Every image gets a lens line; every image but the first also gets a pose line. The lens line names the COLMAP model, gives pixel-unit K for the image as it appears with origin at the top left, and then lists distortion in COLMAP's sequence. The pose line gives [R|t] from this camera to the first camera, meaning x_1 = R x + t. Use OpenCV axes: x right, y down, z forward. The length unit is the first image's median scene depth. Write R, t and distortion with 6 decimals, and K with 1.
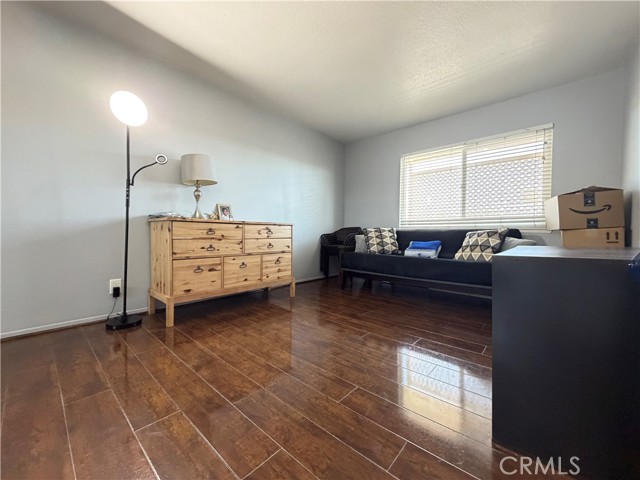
lens RADIAL K [[255.2, 0, 320.7], [0, 255.2, 236.7], [0, 0, 1]] dist [-0.001332, 0.000033]
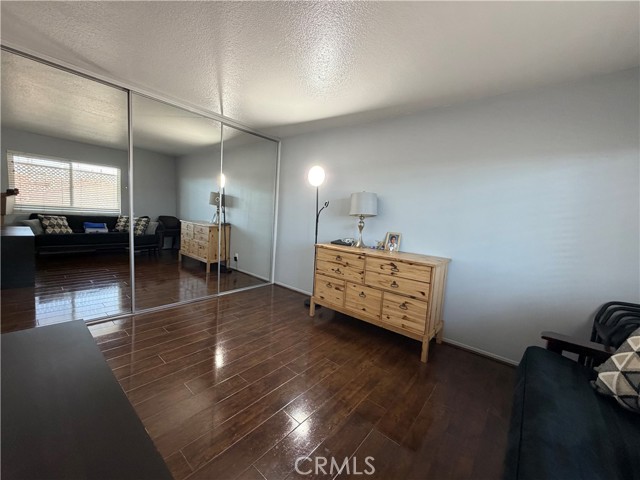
lens RADIAL K [[255.2, 0, 320.7], [0, 255.2, 240.1], [0, 0, 1]] dist [-0.001332, 0.000033]
pose [[0.028964, 0.093463, -0.995201, 0.712802], [-0.081609, 0.992516, 0.090836, -0.191604], [0.996243, 0.078586, 0.036375, 0.782300]]
